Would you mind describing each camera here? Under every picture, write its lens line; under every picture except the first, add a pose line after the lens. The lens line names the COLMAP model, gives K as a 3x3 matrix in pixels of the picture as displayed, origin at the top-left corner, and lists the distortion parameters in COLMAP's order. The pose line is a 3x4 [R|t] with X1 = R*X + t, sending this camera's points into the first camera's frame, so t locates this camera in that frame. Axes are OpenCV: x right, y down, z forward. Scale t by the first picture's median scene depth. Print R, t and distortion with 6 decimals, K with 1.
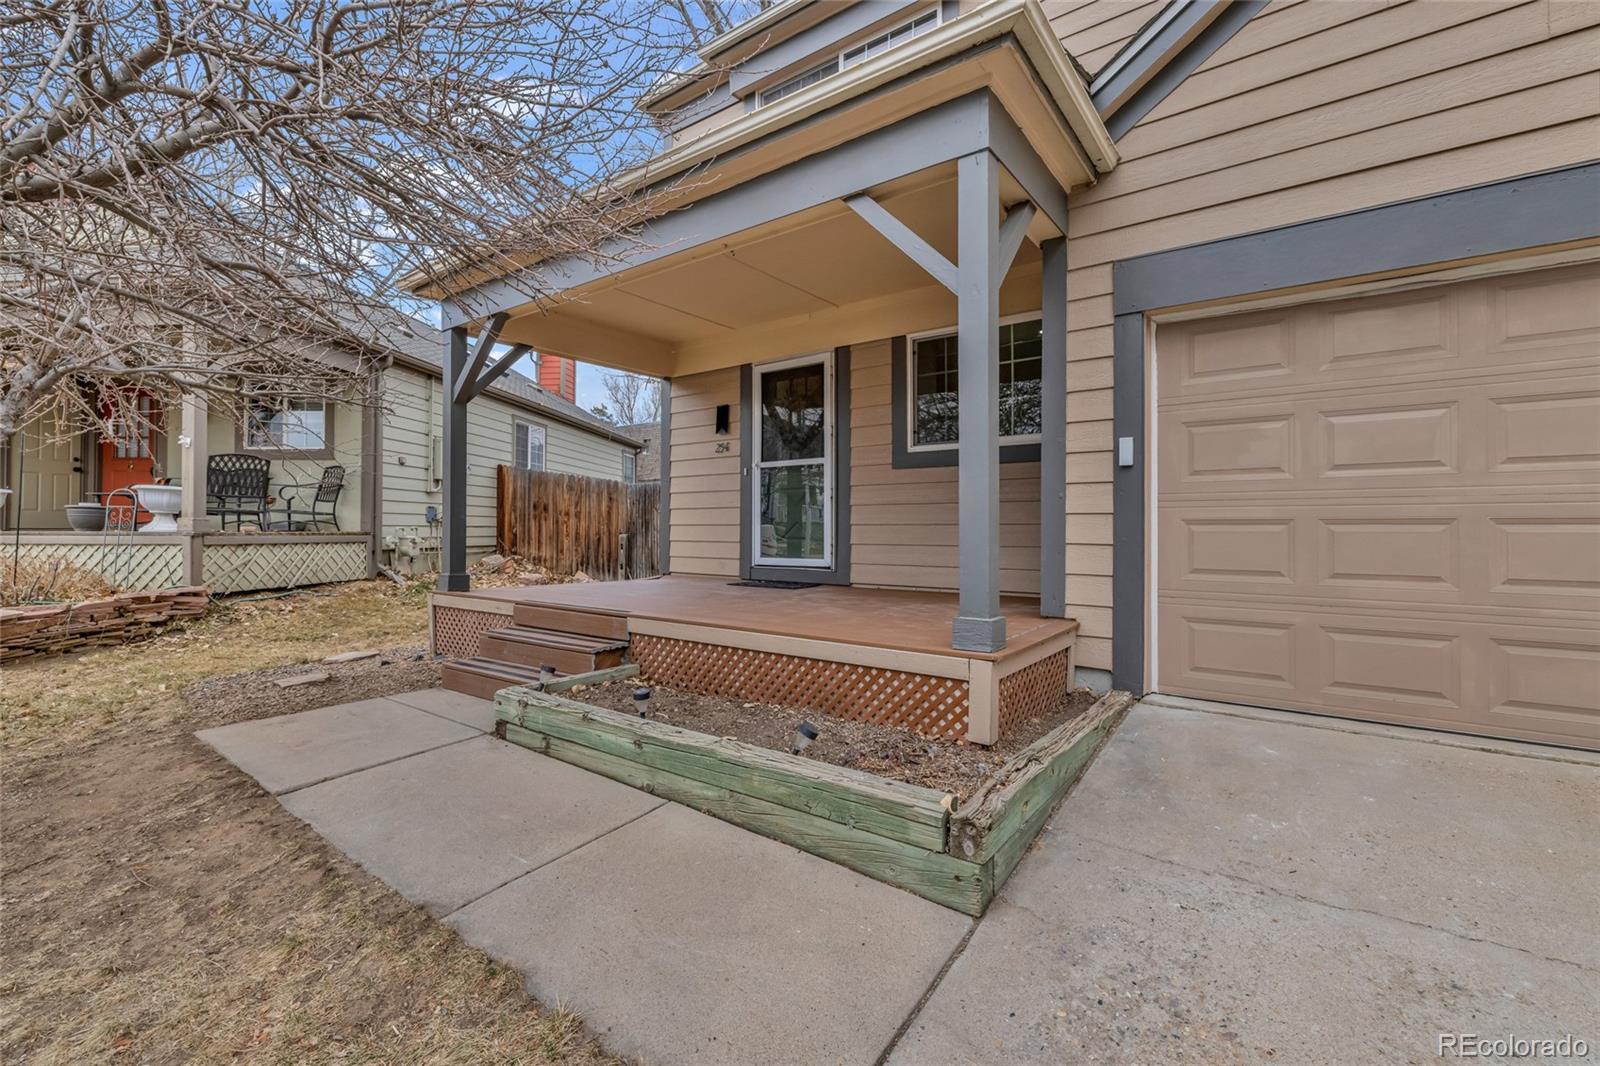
lens RADIAL K [[686.7, 0, 757.4], [0, 686.7, 524.3], [0, 0, 1]] dist [0.000651, 0.000373]
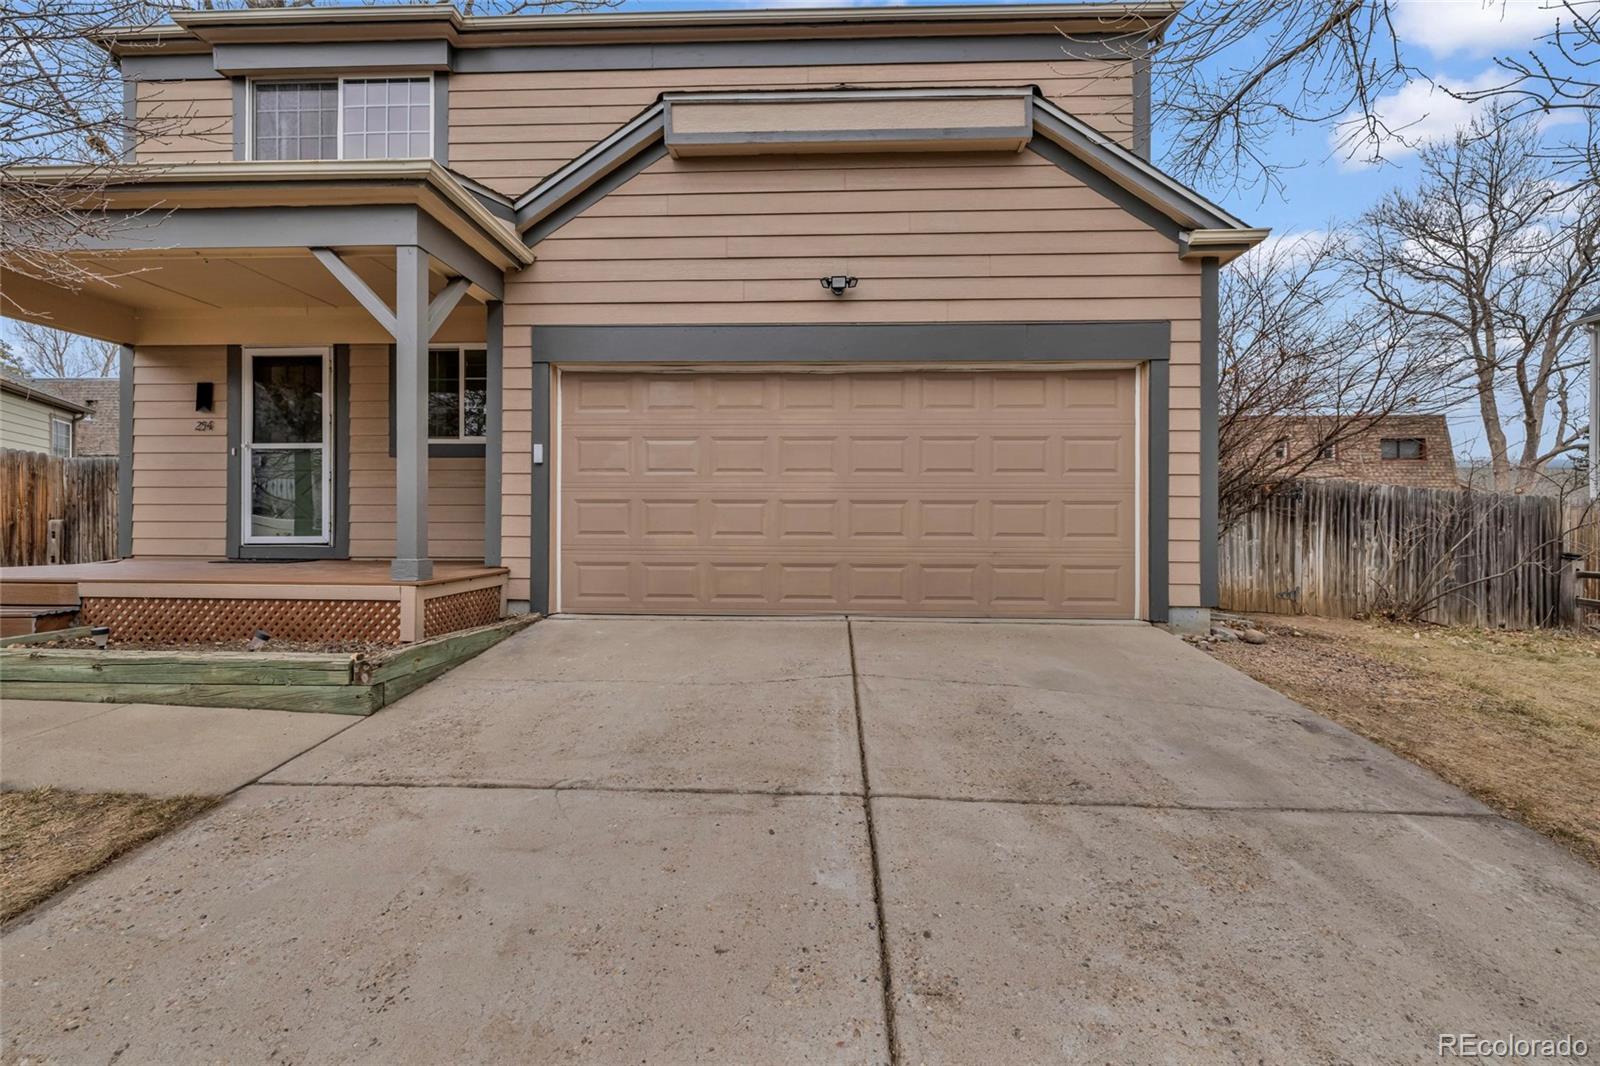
lens RADIAL K [[686.7, 0, 757.4], [0, 686.7, 524.3], [0, 0, 1]] dist [0.000651, 0.000373]
pose [[0.819412, 0.000719, 0.573204, 0.064854], [-0.005331, 0.999966, 0.006366, 0.035917], [-0.573180, -0.008273, 0.819388, -0.496387]]
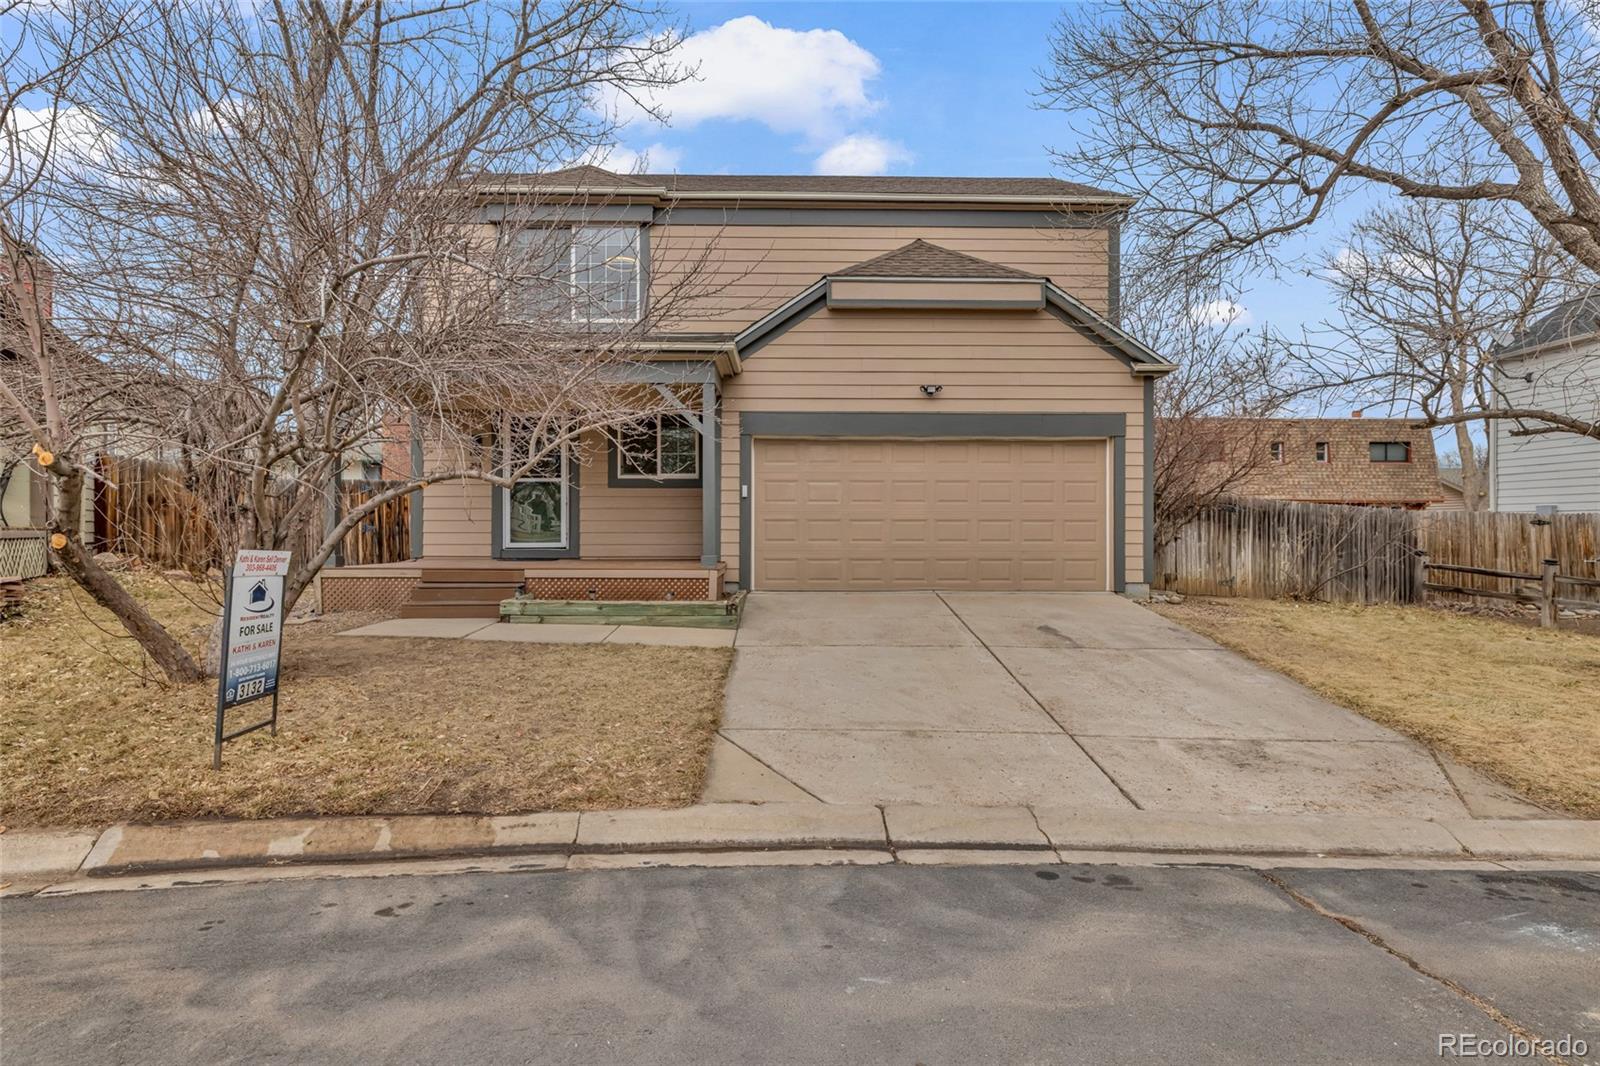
lens RADIAL K [[758.4, 0, 771.2], [0, 758.4, 527.4], [0, 0, 1]] dist [0.000084, 0.000124]
pose [[0.792070, -0.003644, 0.610419, -0.997779], [-0.002923, 0.999948, 0.009761, -0.004440], [-0.610423, -0.009516, 0.792018, -1.150010]]
